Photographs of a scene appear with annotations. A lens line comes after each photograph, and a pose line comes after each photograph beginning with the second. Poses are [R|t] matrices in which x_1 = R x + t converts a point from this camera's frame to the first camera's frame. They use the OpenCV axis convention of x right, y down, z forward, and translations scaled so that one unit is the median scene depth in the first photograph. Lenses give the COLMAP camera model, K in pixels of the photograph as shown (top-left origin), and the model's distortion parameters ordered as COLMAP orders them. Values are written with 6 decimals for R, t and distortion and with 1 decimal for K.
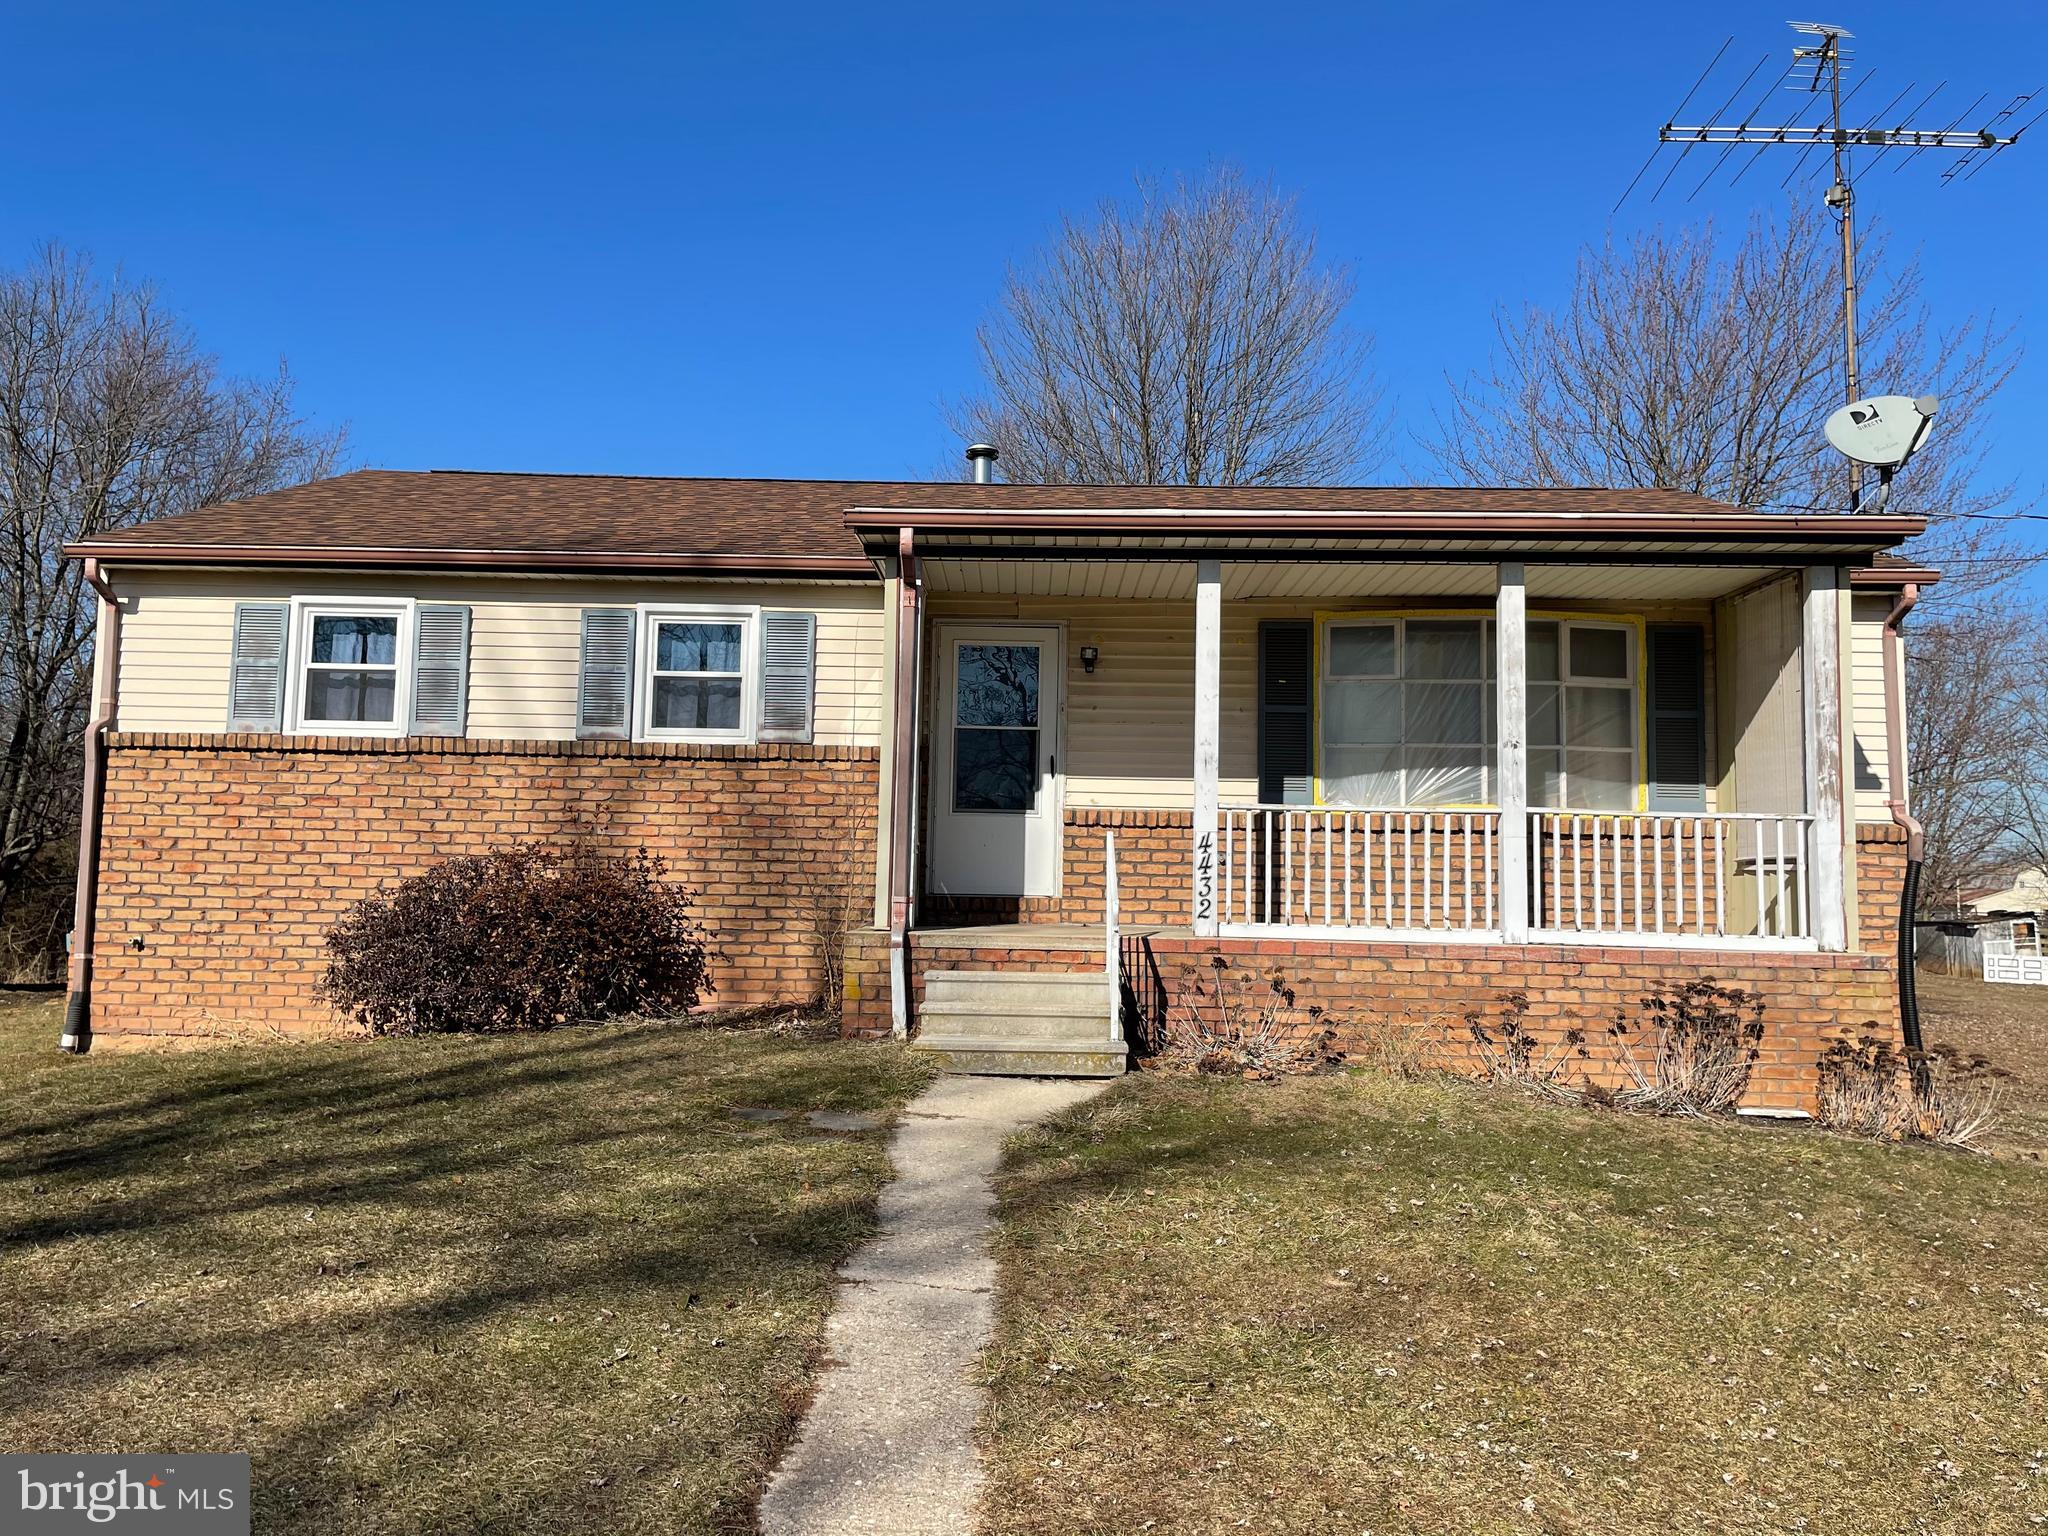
lens RADIAL K [[1558.4, 0, 1018.9], [0, 1558.4, 754.6], [0, 0, 1]] dist [0.078469, -0.040473]
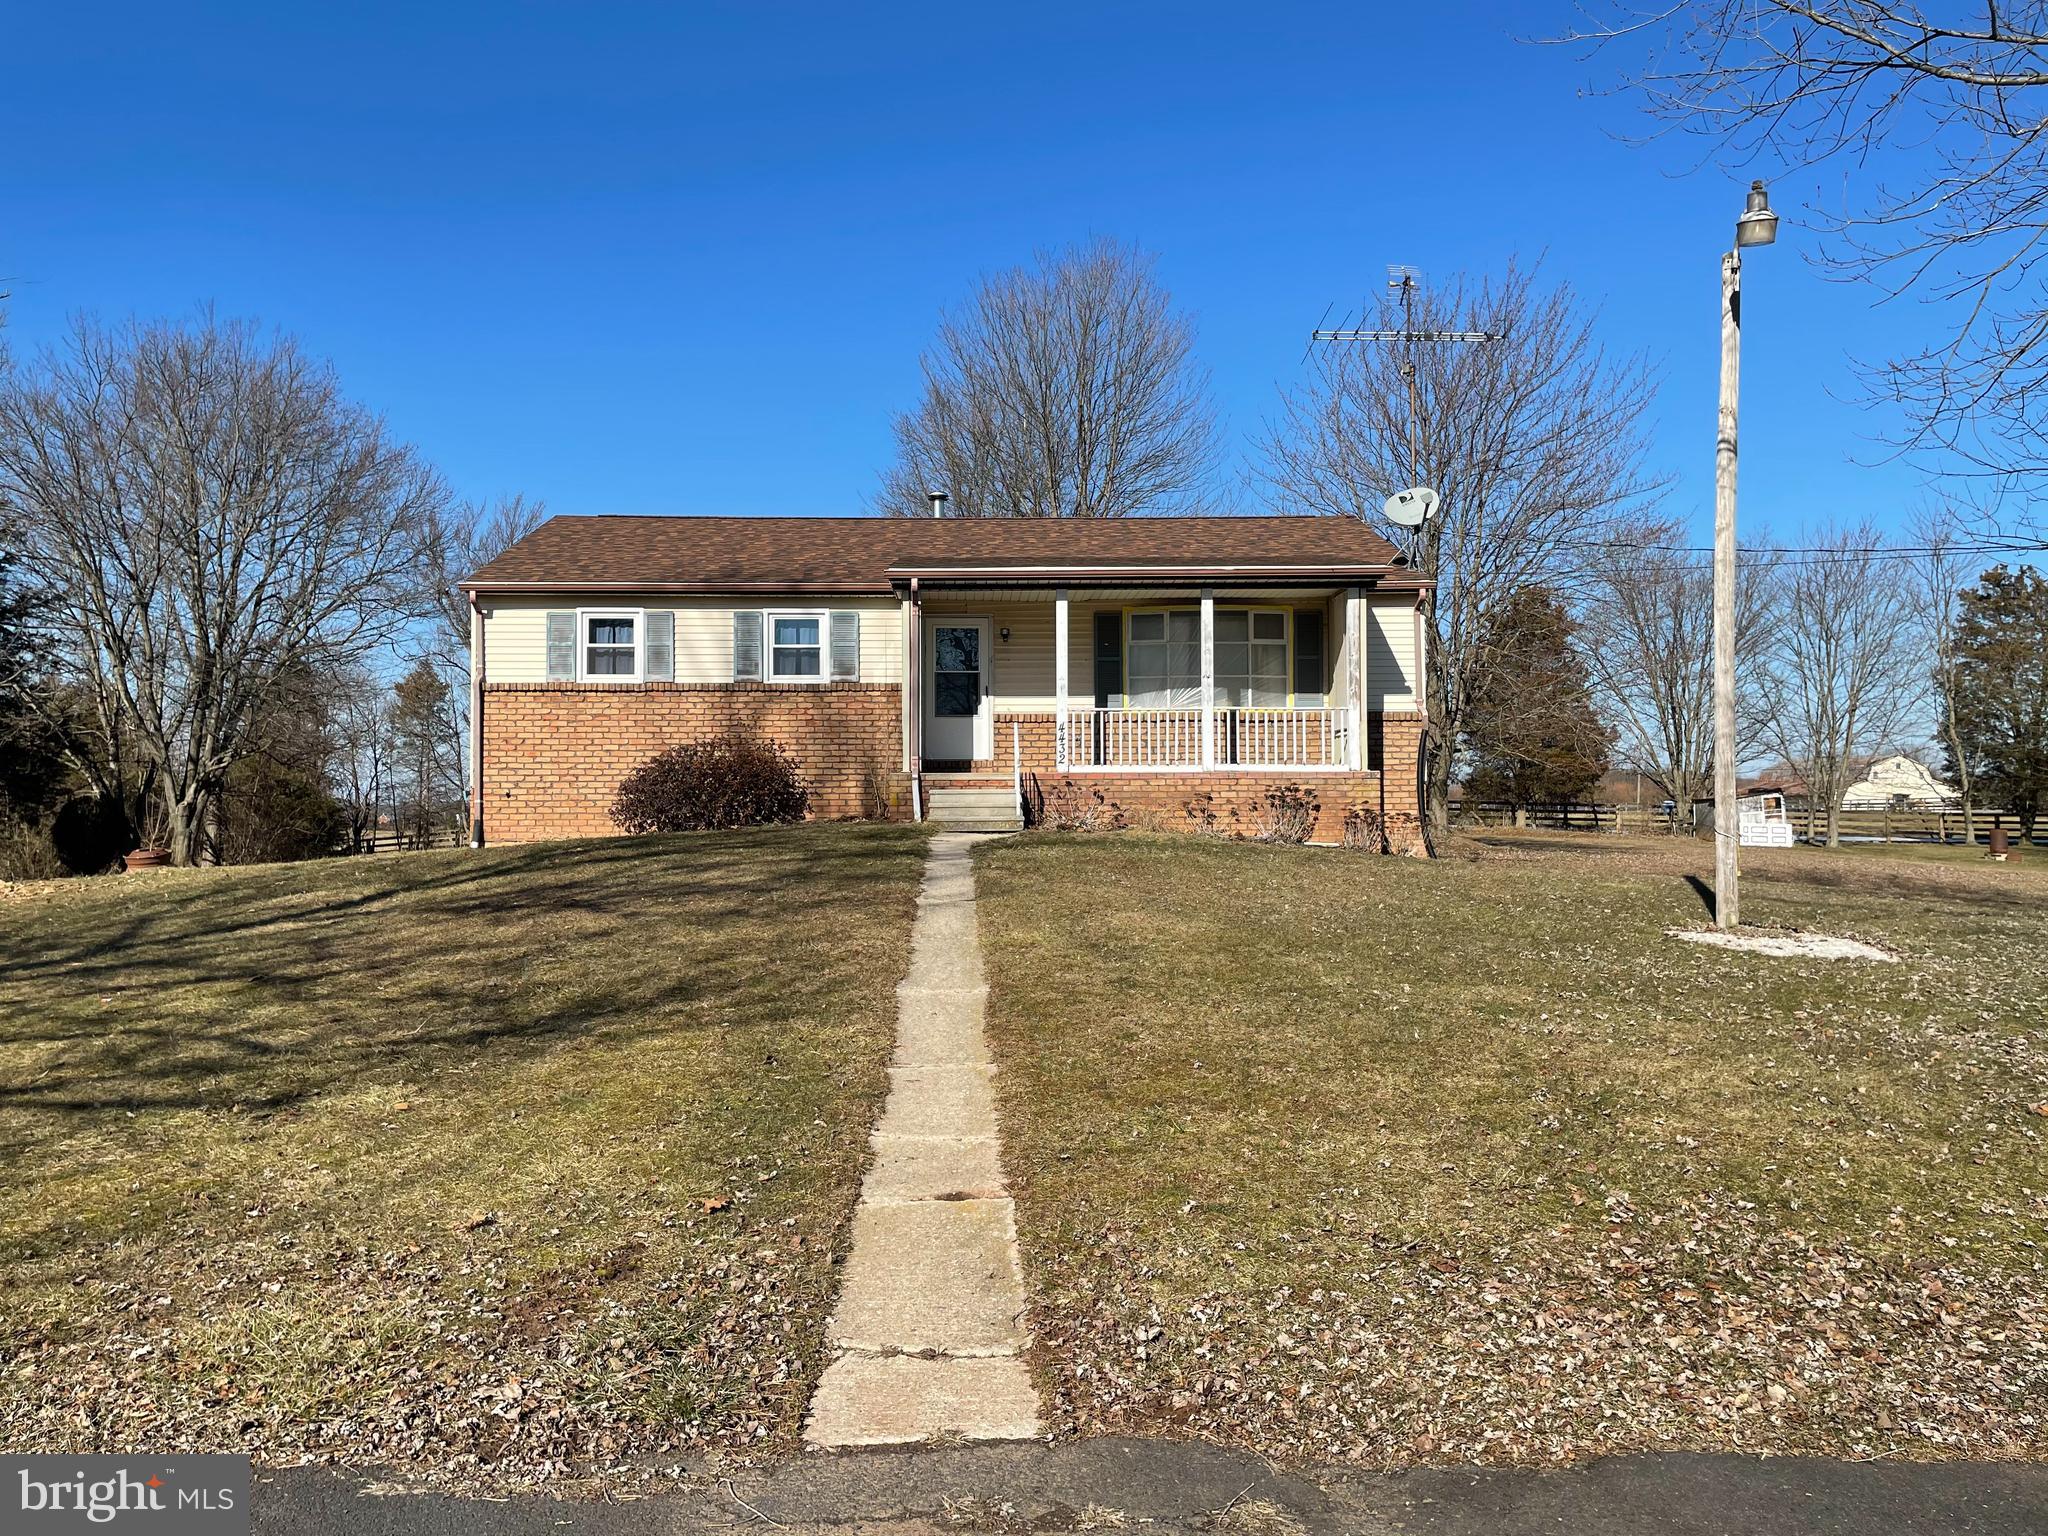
lens RADIAL K [[1558.4, 0, 1037.2], [0, 1558.4, 748.0], [0, 0, 1]] dist [0.078469, -0.040473]
pose [[0.998158, -0.022895, 0.056184, -0.025663], [0.020213, 0.998650, 0.047846, -0.013275], [-0.057204, -0.046622, 0.997273, -0.906162]]
